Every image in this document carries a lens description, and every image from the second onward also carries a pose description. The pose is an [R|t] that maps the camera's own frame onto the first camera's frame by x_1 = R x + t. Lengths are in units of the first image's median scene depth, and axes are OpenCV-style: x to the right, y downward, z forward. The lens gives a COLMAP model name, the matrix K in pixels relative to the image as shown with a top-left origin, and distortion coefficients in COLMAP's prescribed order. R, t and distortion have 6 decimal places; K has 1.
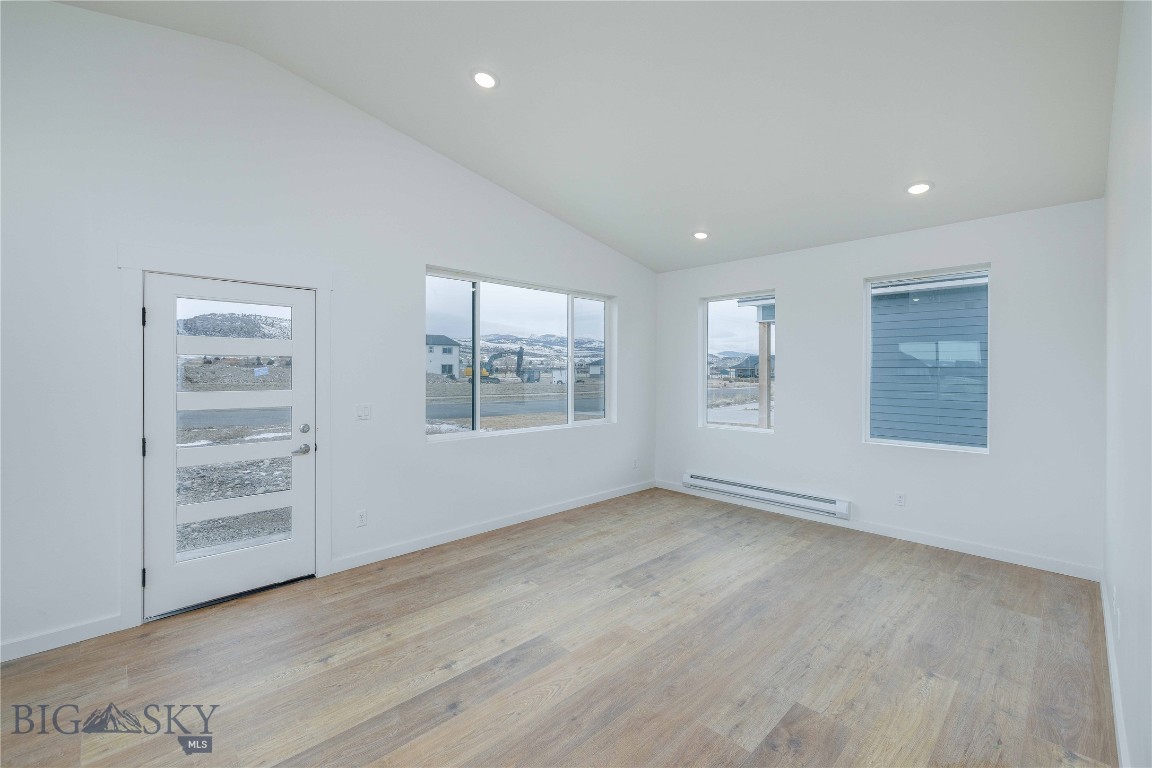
lens RADIAL K [[484.7, 0, 578.1], [0, 484.7, 370.9], [0, 0, 1]] dist [-0.002201, -0.000050]
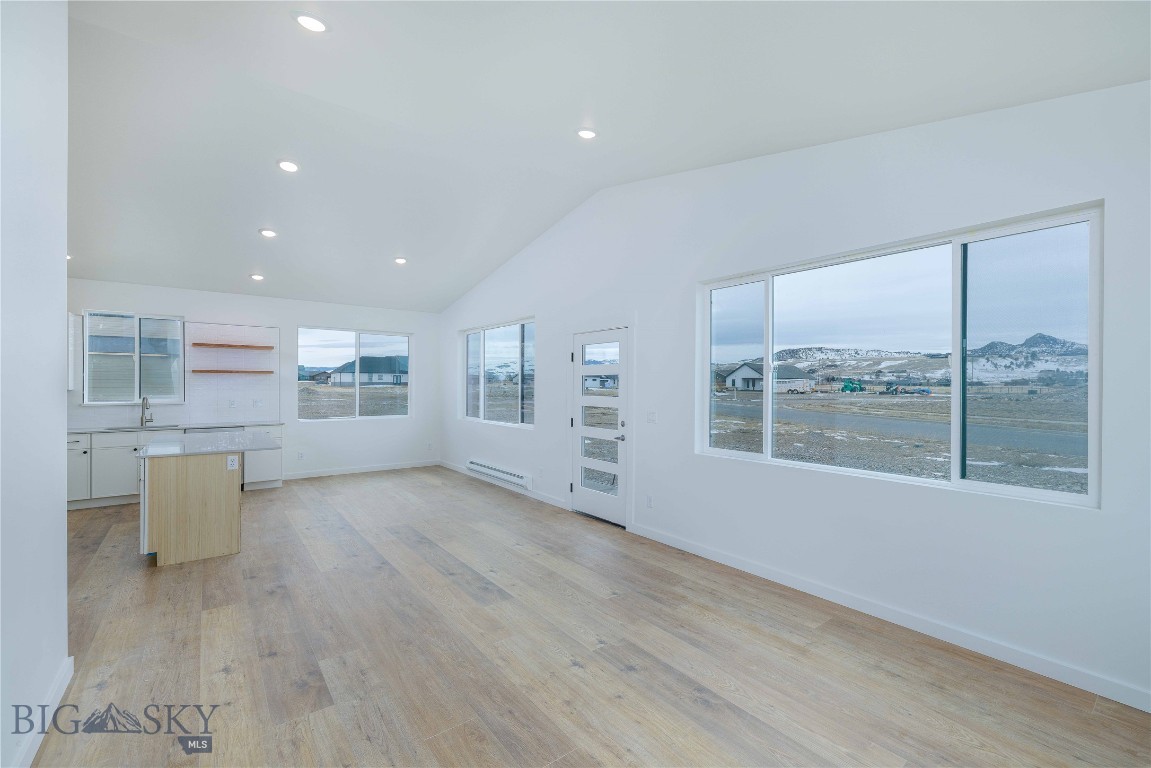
lens RADIAL K [[479.7, 0, 575.5], [0, 479.7, 384.0], [0, 0, 1]] dist [0.000480, 0.000459]
pose [[-0.110915, -0.006157, -0.993811, 0.945956], [-0.004056, 0.999975, -0.005743, 0.008208], [0.993822, 0.003394, -0.110937, 1.088159]]
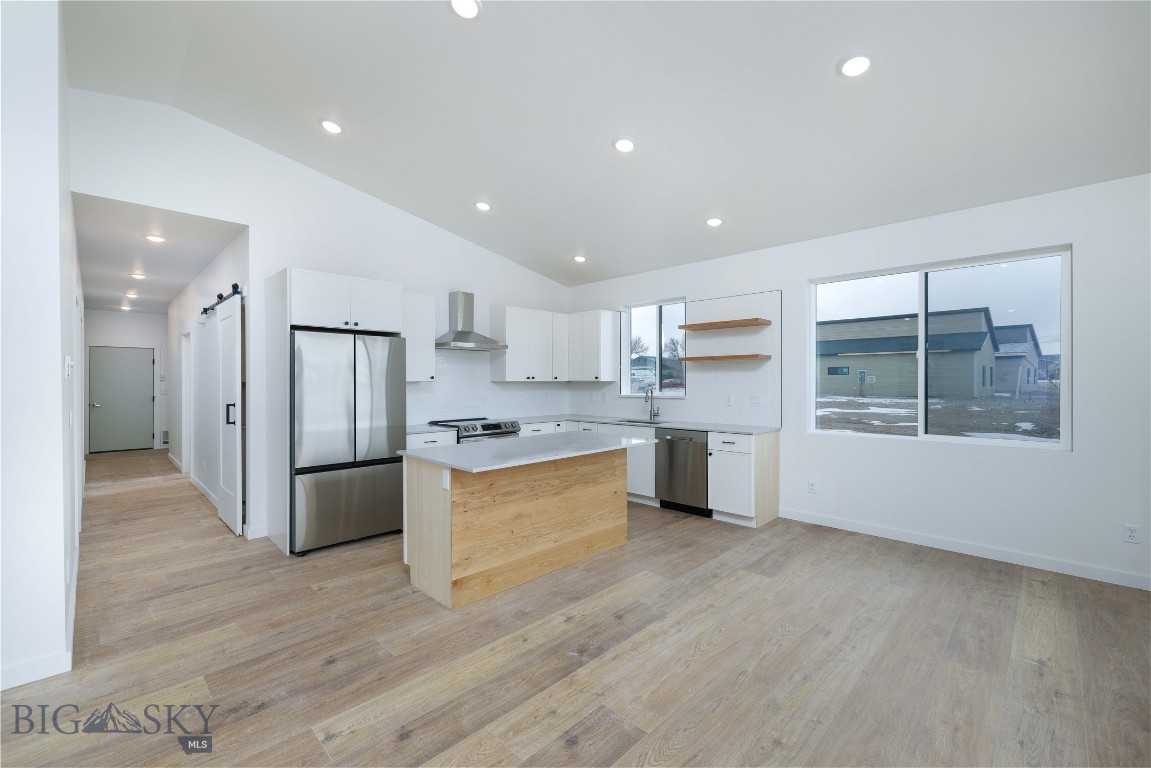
lens RADIAL K [[479.7, 0, 575.5], [0, 479.7, 384.0], [0, 0, 1]] dist [0.000480, 0.000459]
pose [[-0.999896, -0.000959, -0.014400, -0.461484], [-0.001015, 0.999992, 0.003878, 0.028758], [0.014396, 0.003892, -0.999889, 0.952520]]
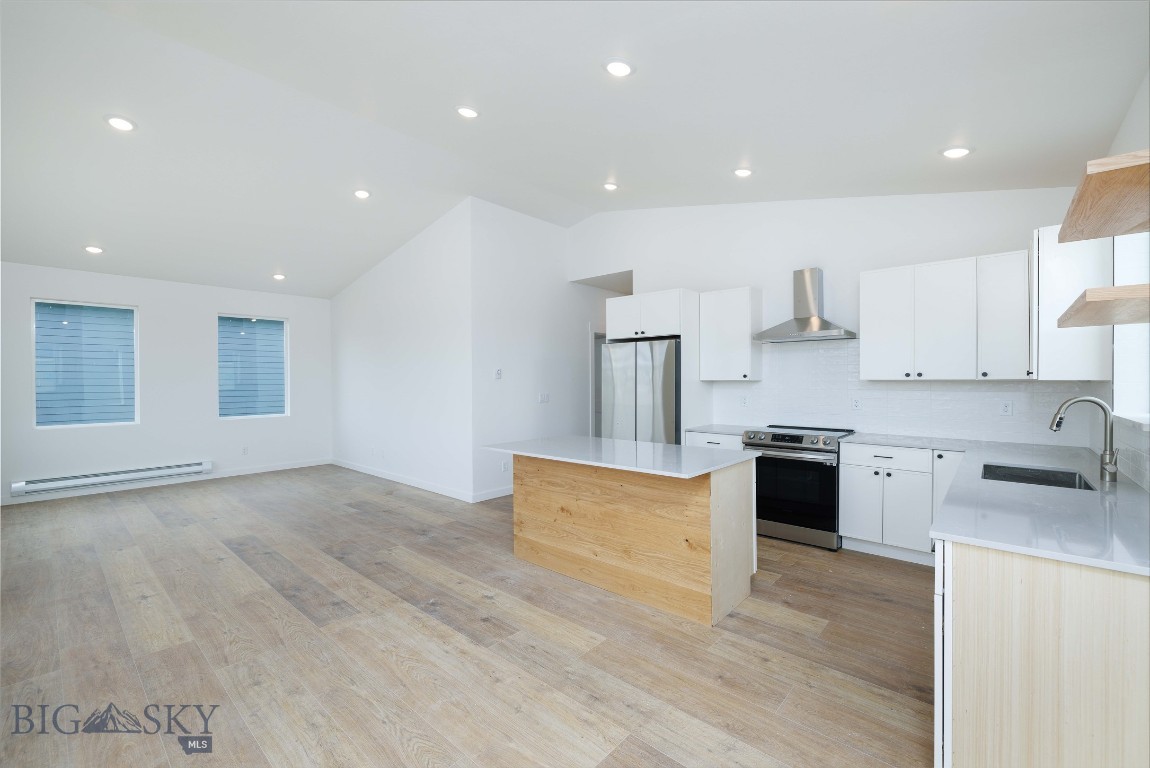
lens RADIAL K [[479.3, 0, 575.0], [0, 479.3, 384.0], [0, 0, 1]] dist [0.000480, 0.000459]
pose [[-0.070796, -0.011465, 0.997425, -1.422468], [-0.000234, 0.999934, 0.011477, 0.021974], [-0.997491, 0.000579, -0.070794, -0.019368]]
